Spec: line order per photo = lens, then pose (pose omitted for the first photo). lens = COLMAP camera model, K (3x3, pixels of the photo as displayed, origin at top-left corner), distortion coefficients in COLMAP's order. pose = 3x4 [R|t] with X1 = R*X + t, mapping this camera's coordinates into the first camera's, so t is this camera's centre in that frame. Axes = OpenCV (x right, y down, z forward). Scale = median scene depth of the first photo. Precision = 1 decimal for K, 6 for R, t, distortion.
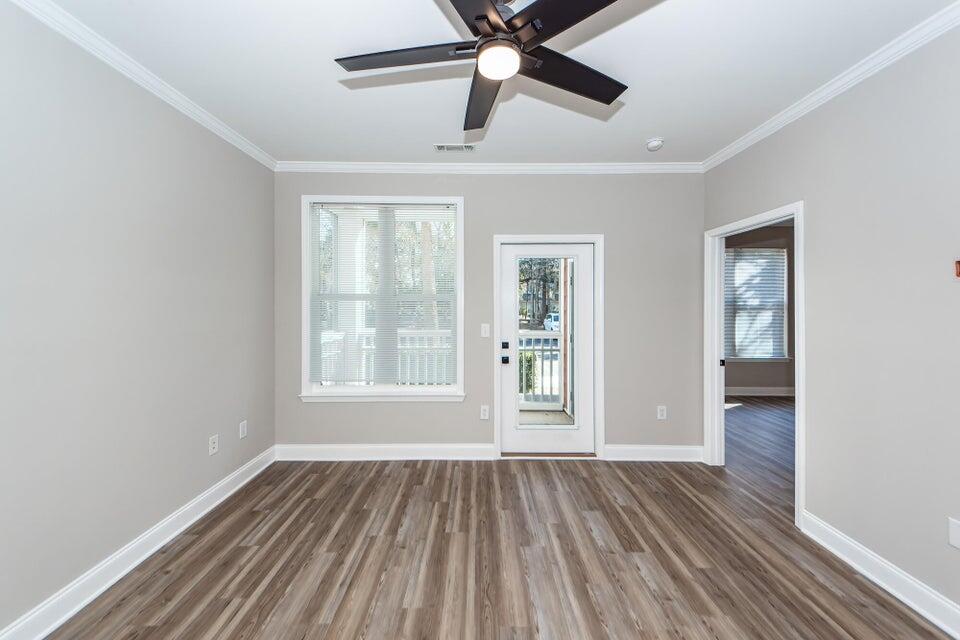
lens RADIAL K [[366.1, 0, 482.2], [0, 366.1, 313.5], [0, 0, 1]] dist [0.018403, -0.005637]
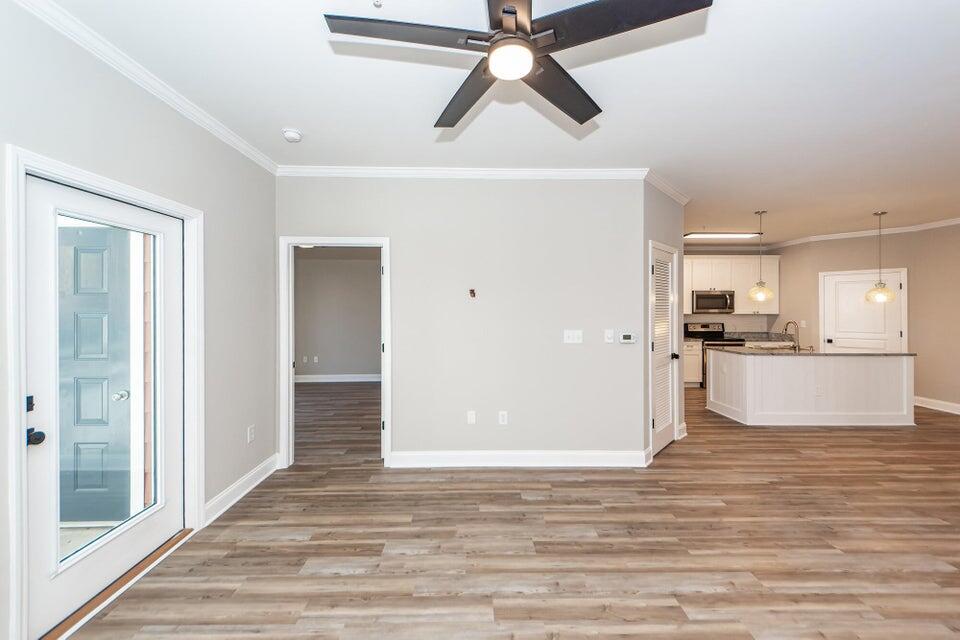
lens RADIAL K [[366.1, 0, 480.9], [0, 366.1, 311.8], [0, 0, 1]] dist [0.018403, -0.005637]
pose [[-0.022262, -0.009445, 0.999708, -0.575143], [0.018219, 0.999785, 0.009851, -0.025227], [-0.999586, 0.018433, -0.022085, 0.679960]]
